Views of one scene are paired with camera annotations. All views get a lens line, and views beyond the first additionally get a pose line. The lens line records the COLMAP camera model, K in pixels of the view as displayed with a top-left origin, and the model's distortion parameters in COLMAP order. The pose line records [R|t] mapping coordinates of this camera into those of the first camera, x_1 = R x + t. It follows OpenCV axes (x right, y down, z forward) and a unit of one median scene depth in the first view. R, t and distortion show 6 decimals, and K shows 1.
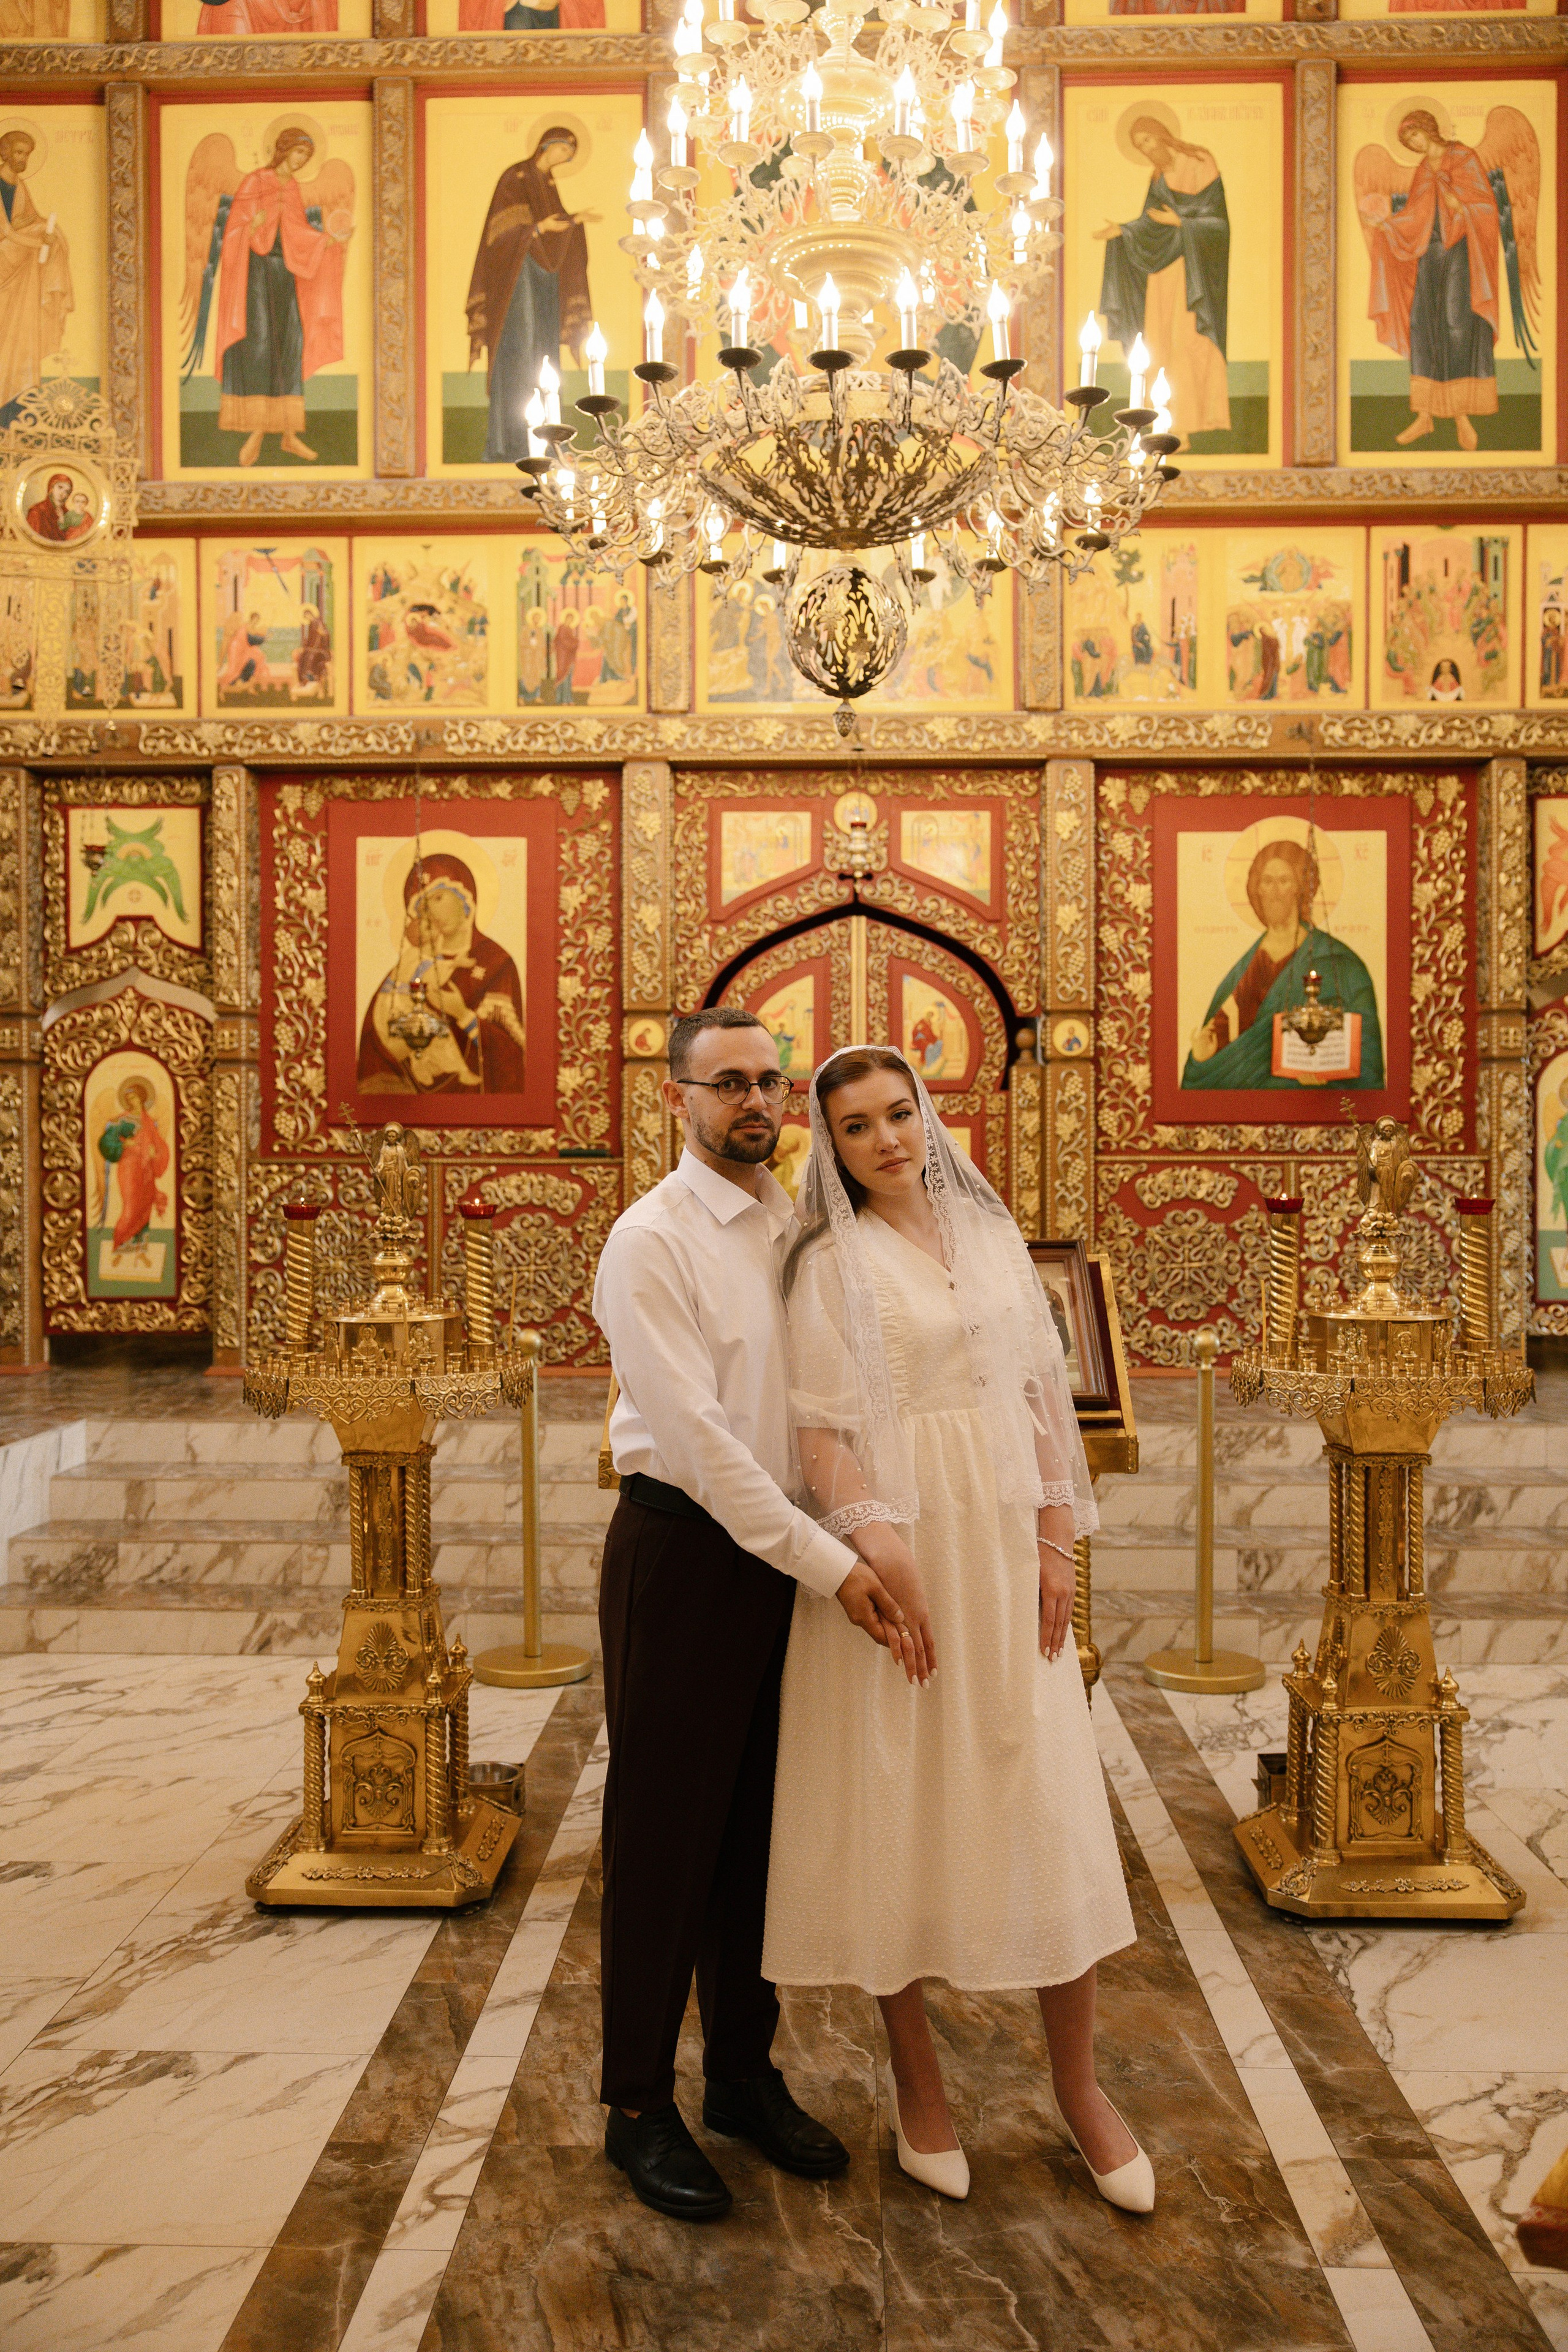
lens RADIAL K [[1989.8, 0, 788.6], [0, 1989.8, 1160.1], [0, 0, 1]] dist [0.000792, 0.021811]
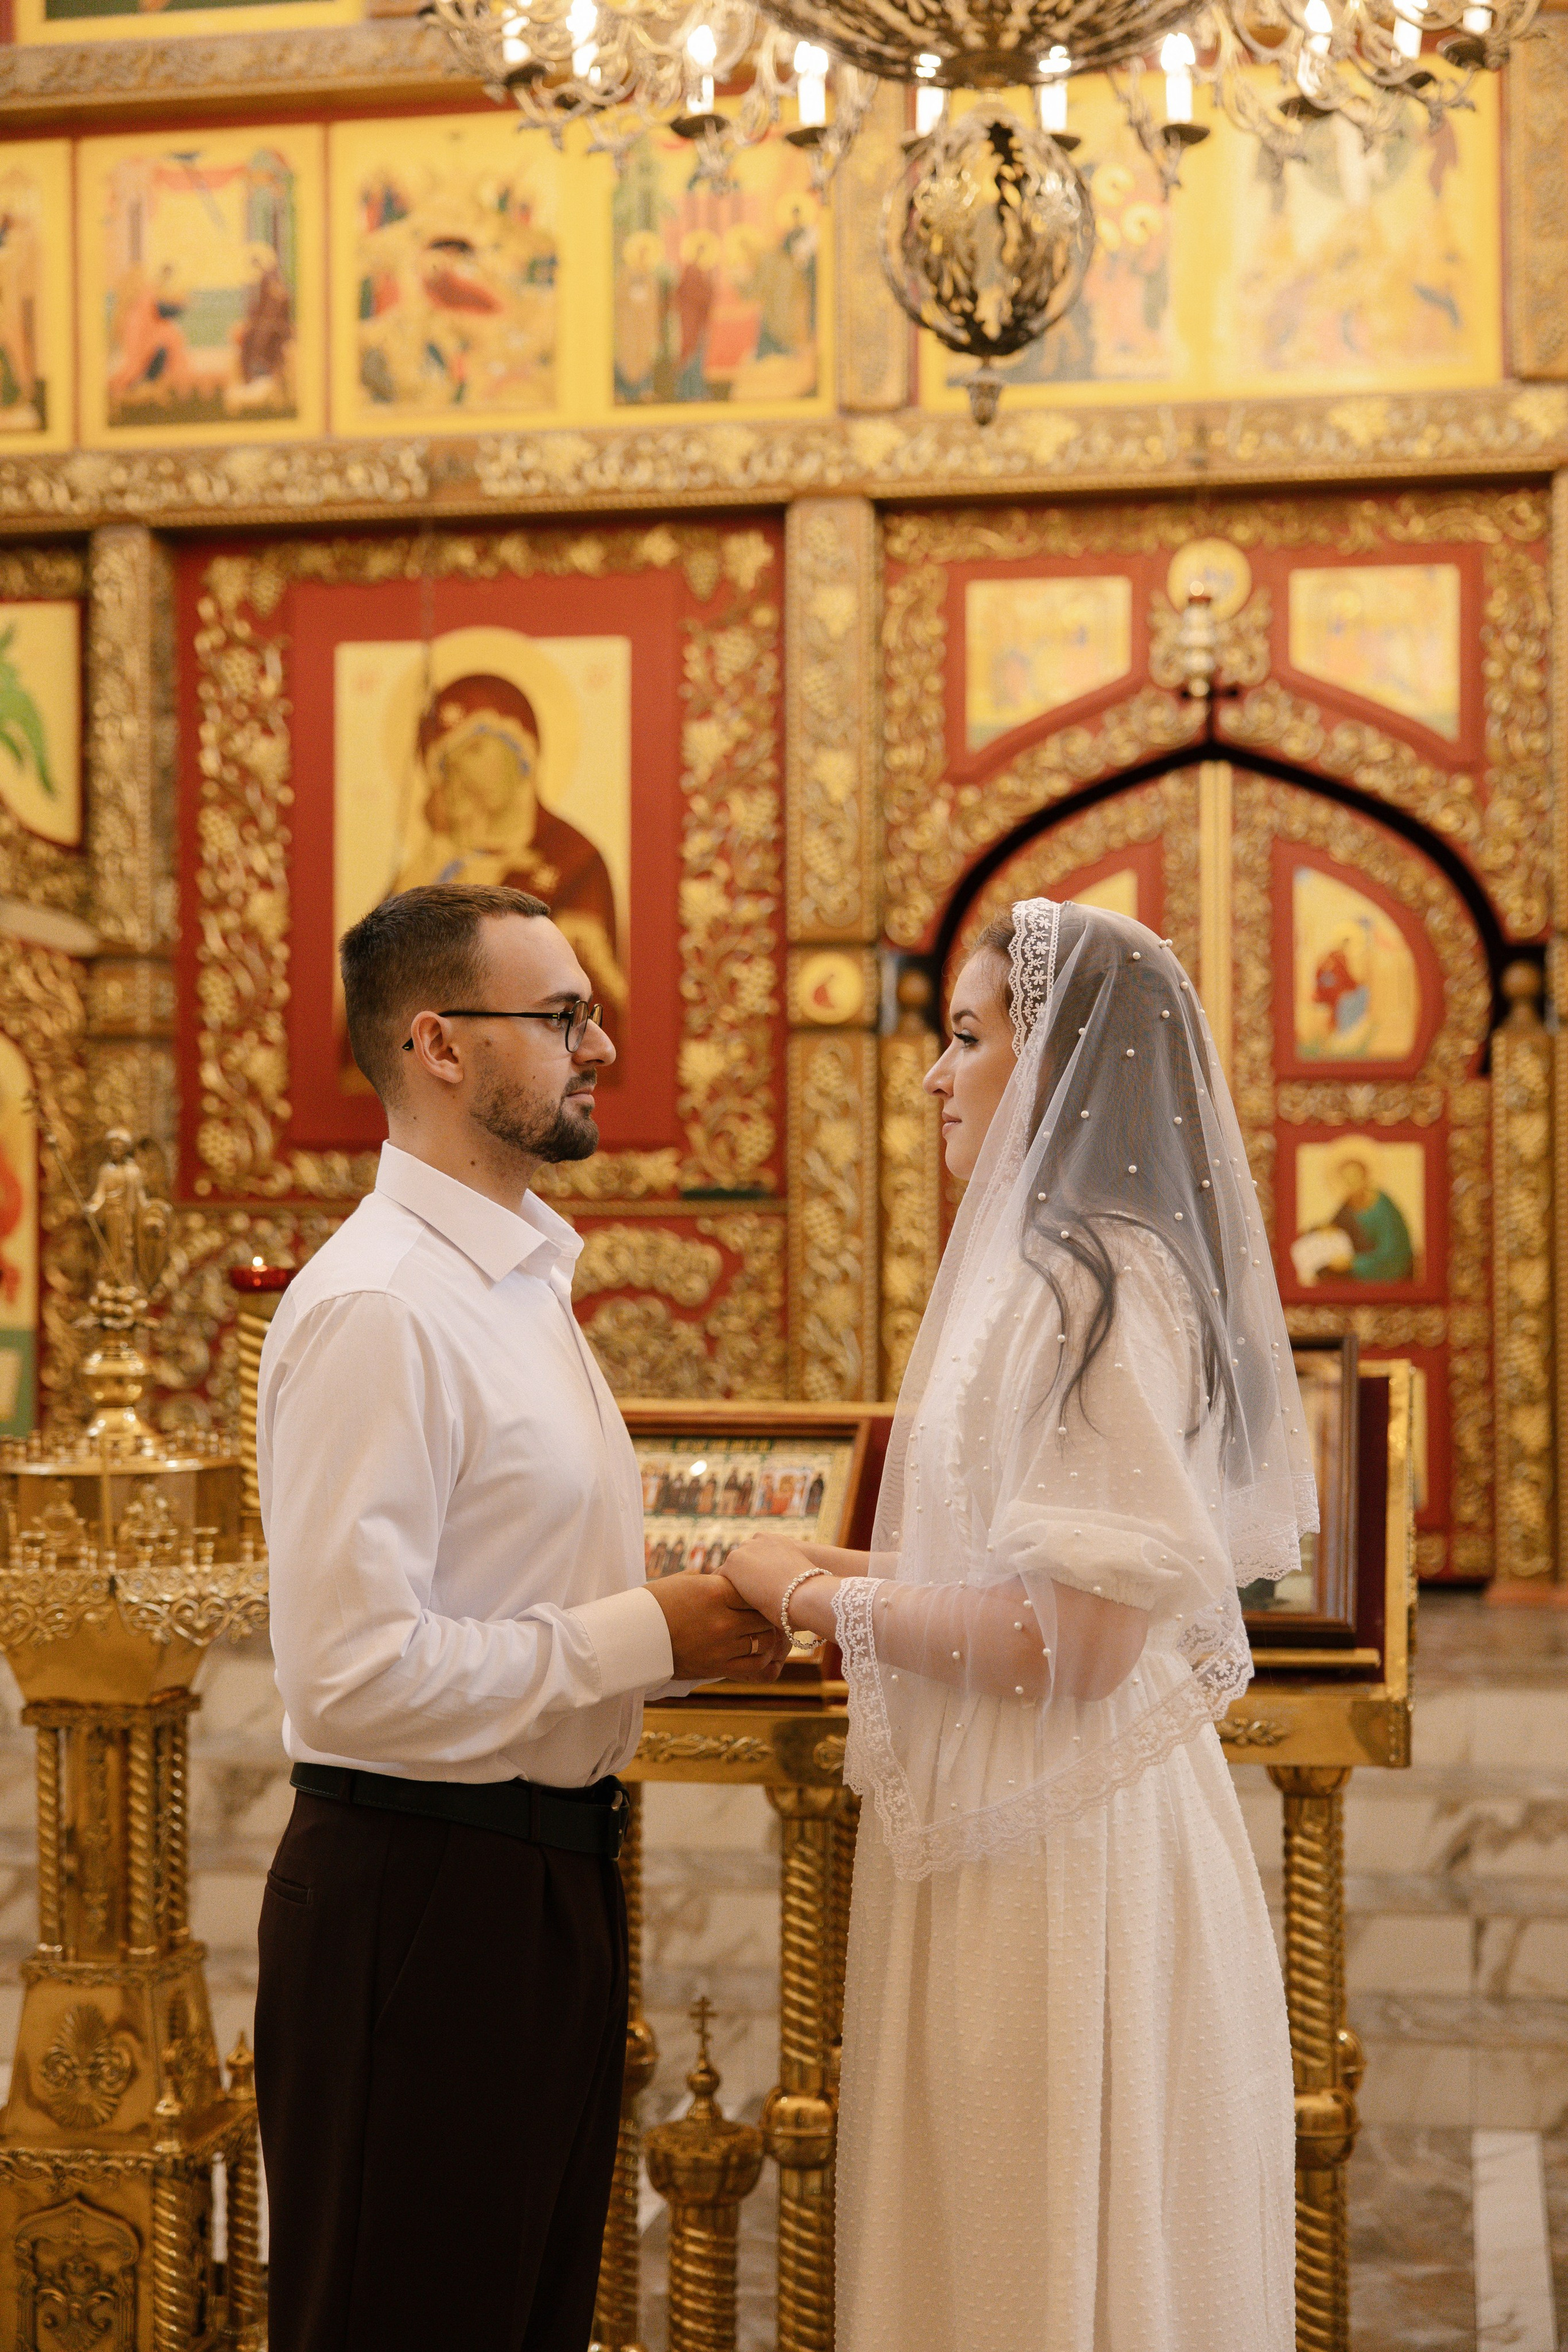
lens RADIAL K [[3530.4, 0, 810.5], [0, 3530.4, 1160.8], [0, 0, 1]] dist [0.039467, 0.000000]
pose [[0.987988, -0.003769, -0.154486, 0.075678], [0.001000, 0.999838, -0.017998, 0.004984], [0.154528, 0.017627, 0.987831, 0.014809]]
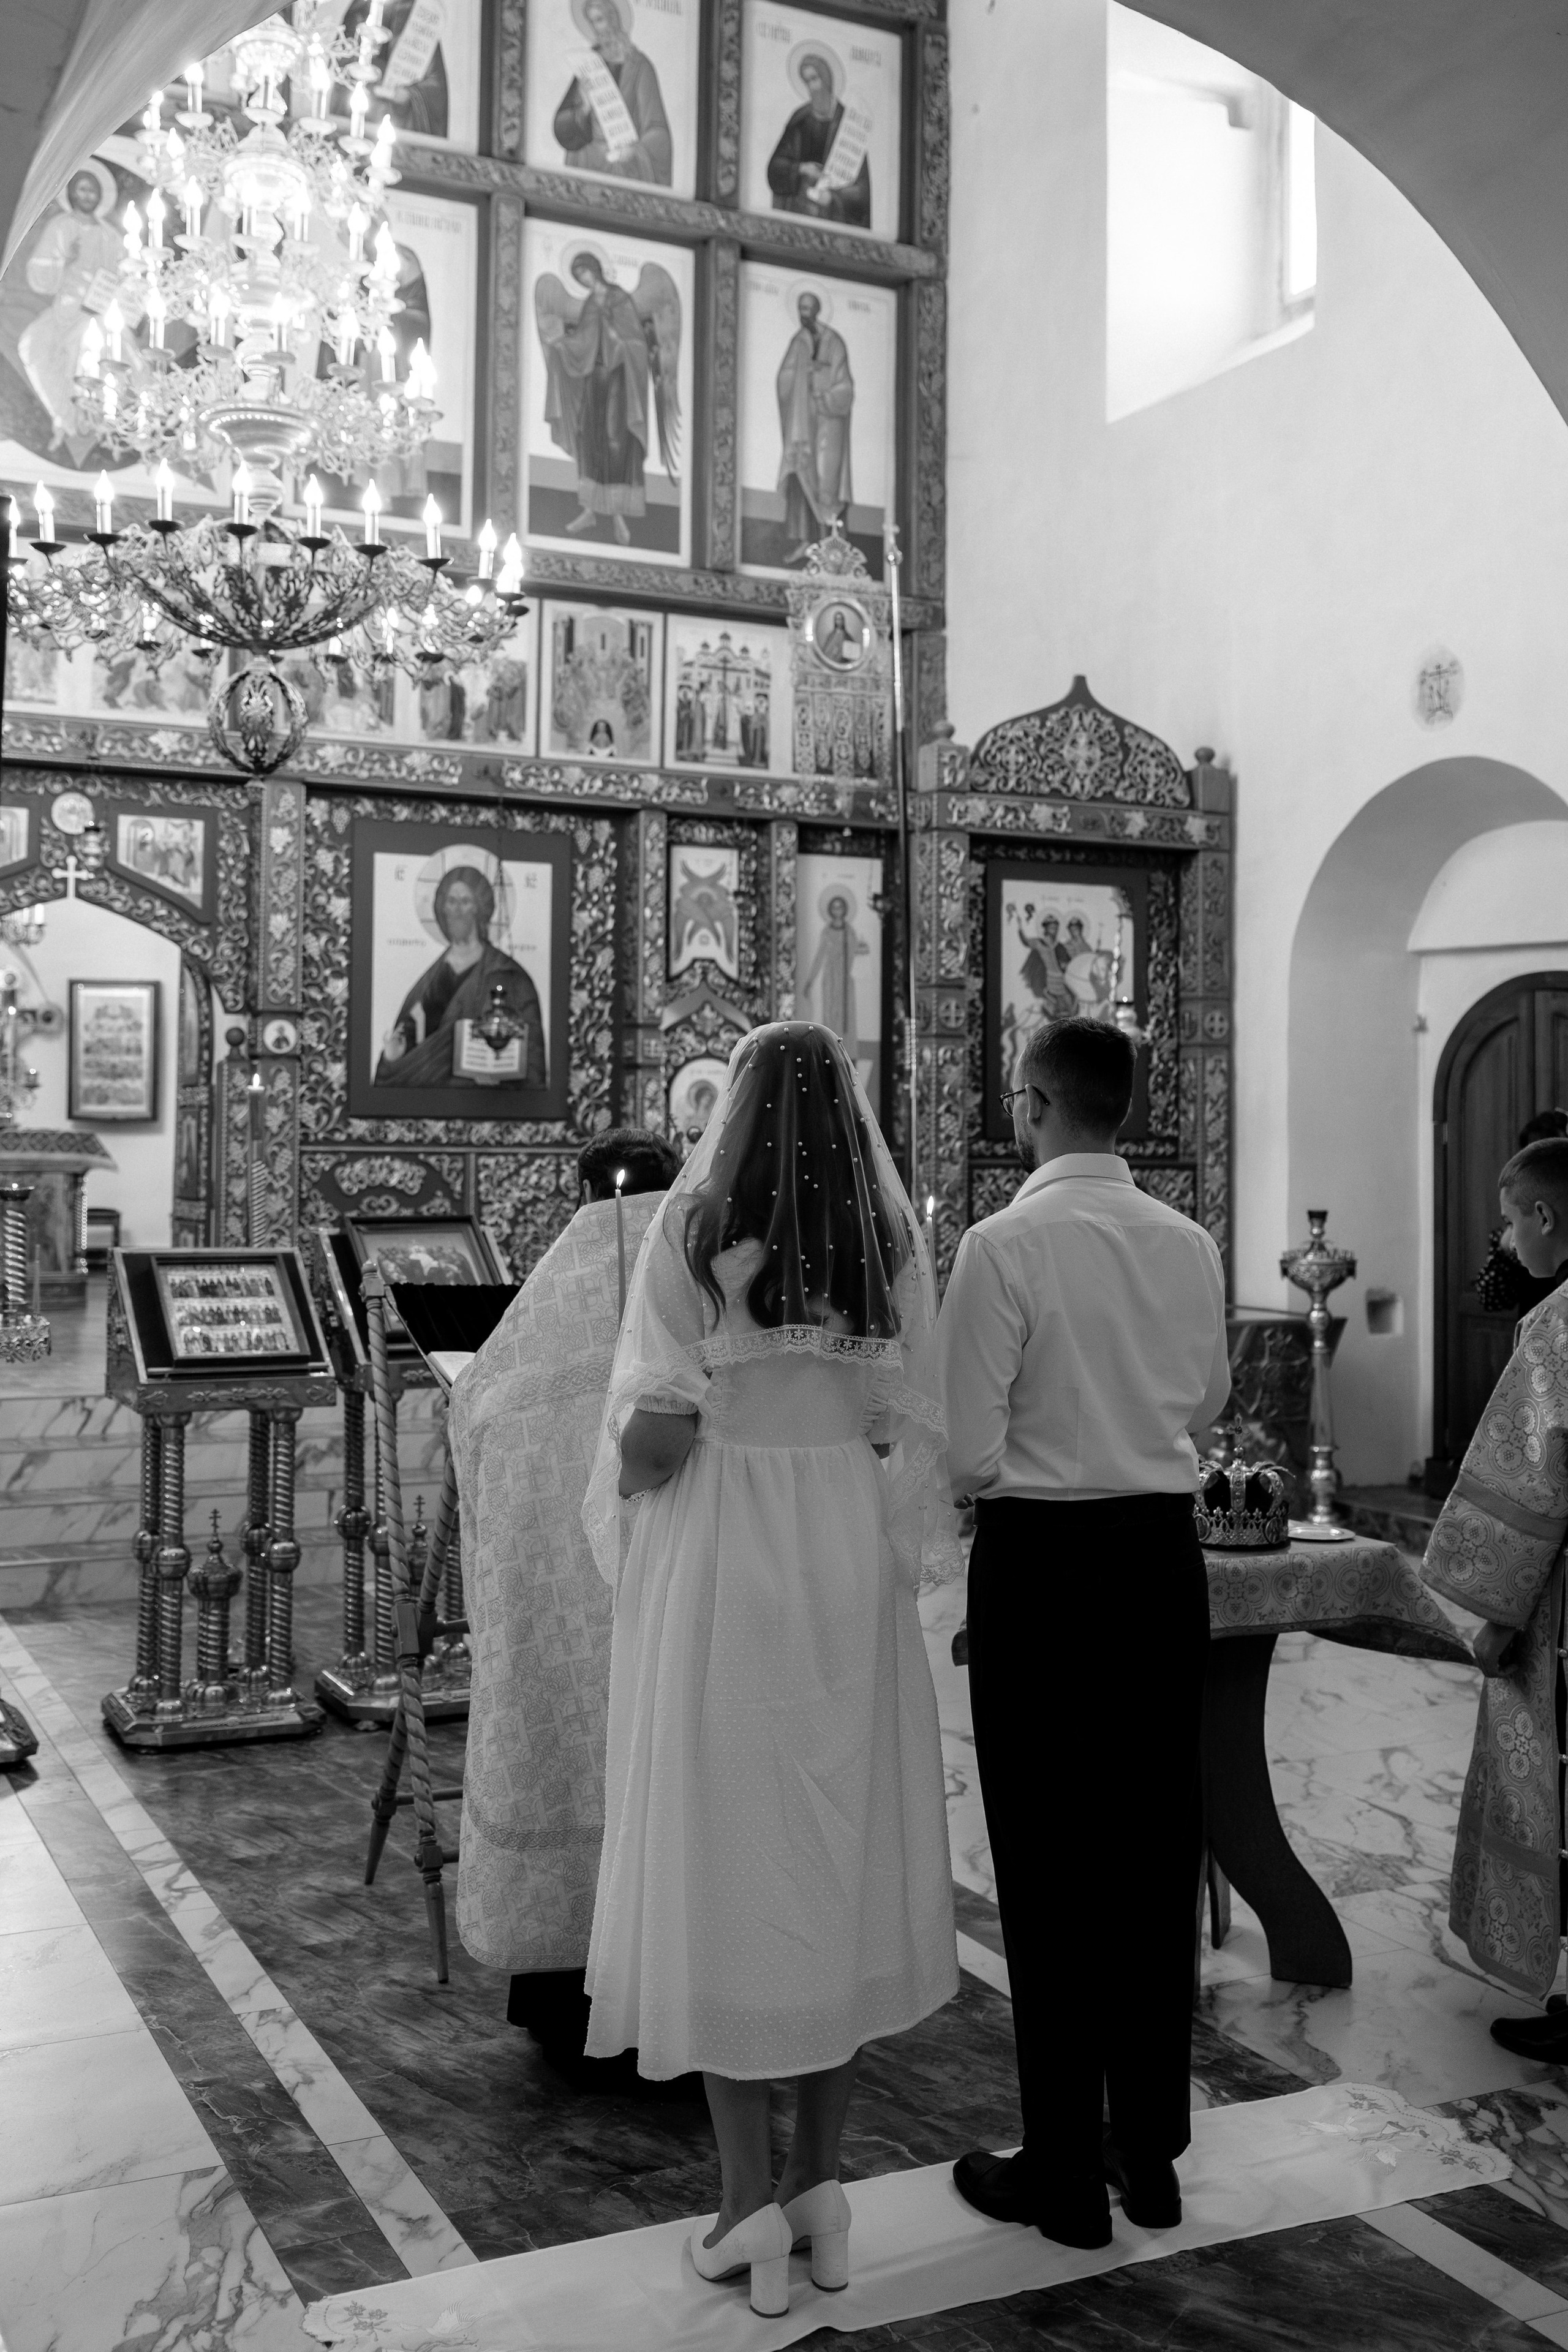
lens RADIAL K [[2320.0, 0, 738.6], [0, 2320.0, 1035.5], [0, 0, 1]] dist [0.044553, 0.000000]
pose [[0.893466, 0.030078, 0.448122, -0.196949], [-0.009248, 0.998776, -0.048600, -0.003156], [-0.449035, 0.039278, 0.892651, -0.232317]]
